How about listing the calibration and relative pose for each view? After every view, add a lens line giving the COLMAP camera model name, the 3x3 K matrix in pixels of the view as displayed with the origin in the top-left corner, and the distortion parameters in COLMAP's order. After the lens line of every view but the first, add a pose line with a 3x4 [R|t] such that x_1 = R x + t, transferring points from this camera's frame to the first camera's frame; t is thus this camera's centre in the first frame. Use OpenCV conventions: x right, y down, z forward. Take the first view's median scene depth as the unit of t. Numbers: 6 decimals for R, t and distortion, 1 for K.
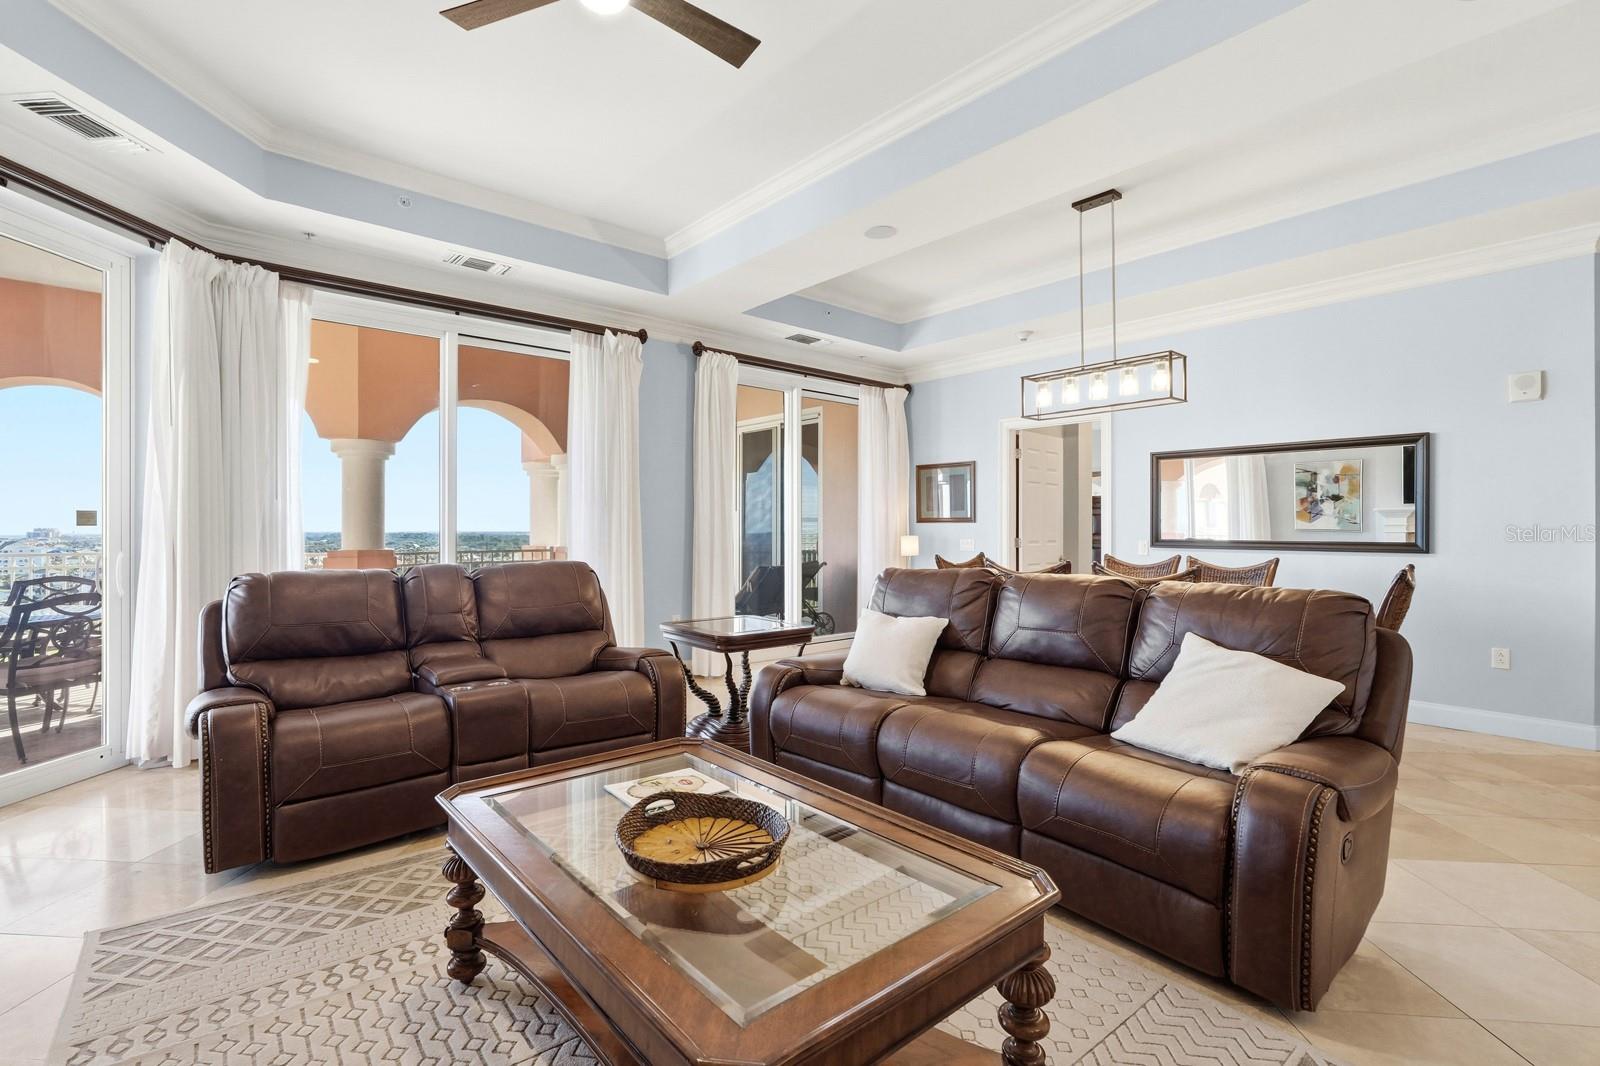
lens RADIAL K [[728.5, 0, 794.0], [0, 728.5, 525.3], [0, 0, 1]] dist [-0.009346, 0.006375]
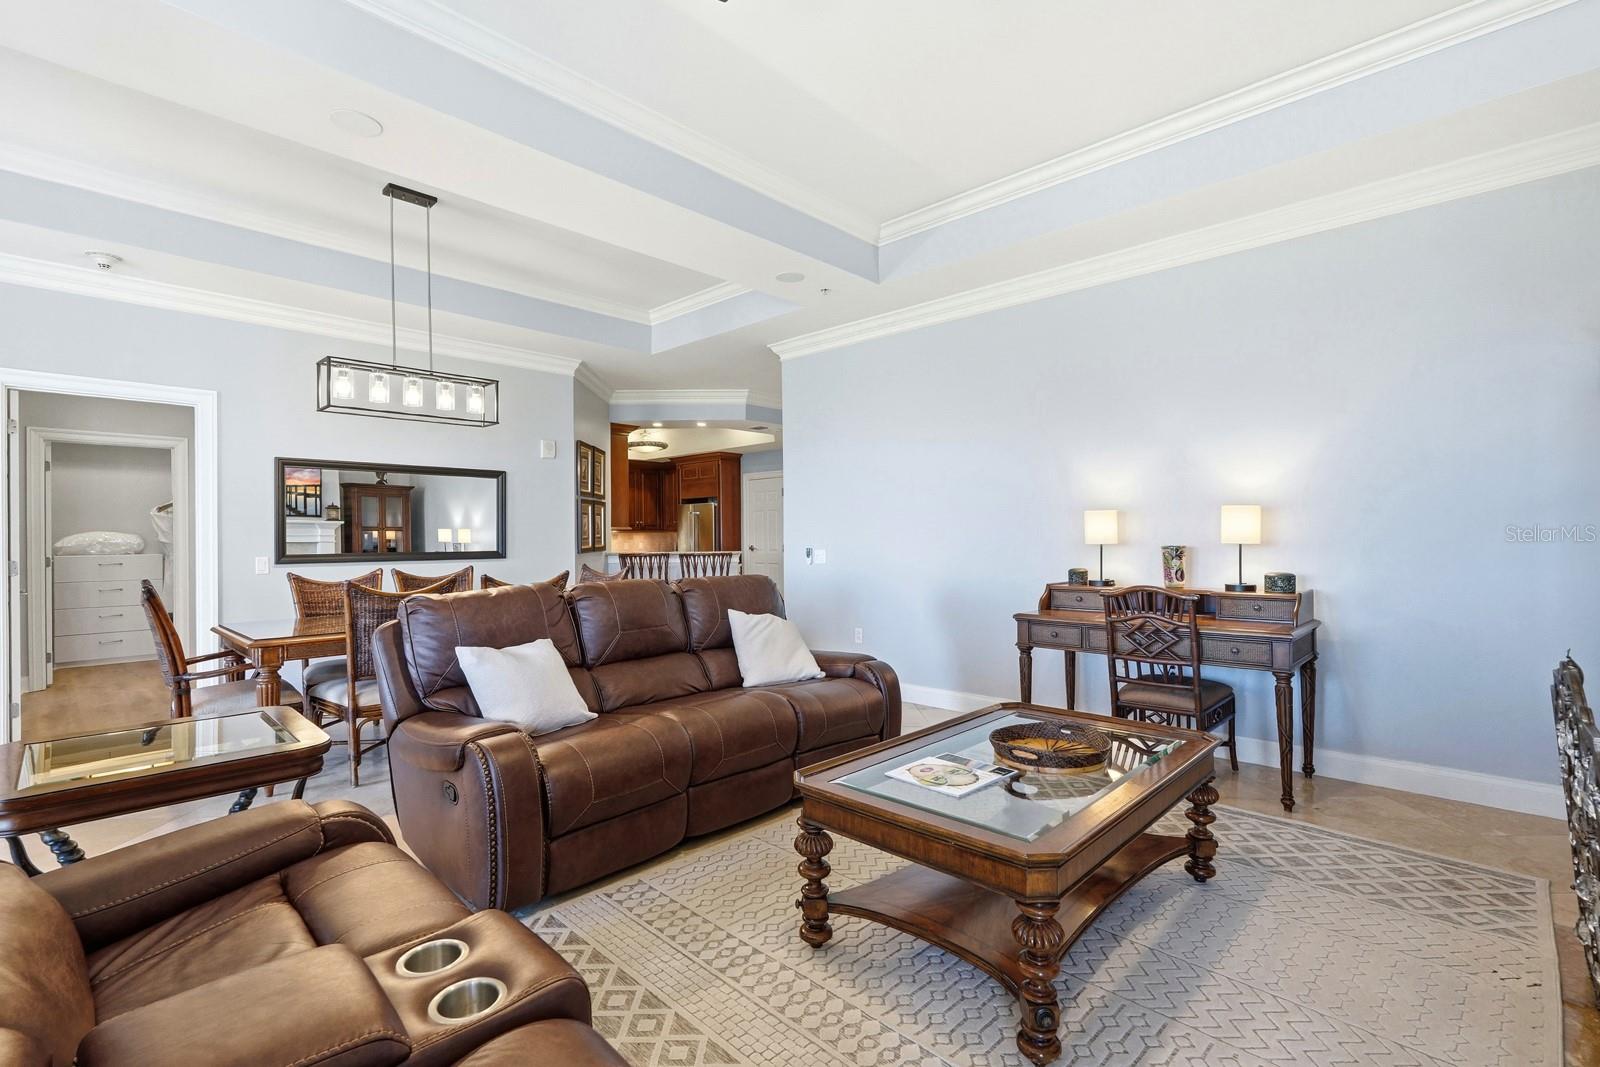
lens RADIAL K [[728.5, 0, 789.4], [0, 728.5, 525.0], [0, 0, 1]] dist [-0.009346, 0.006375]
pose [[-0.080882, 0.015435, 0.996604, -2.343387], [0.005522, 0.999872, -0.015037, -0.005375], [-0.996708, 0.004287, -0.080957, 2.456961]]
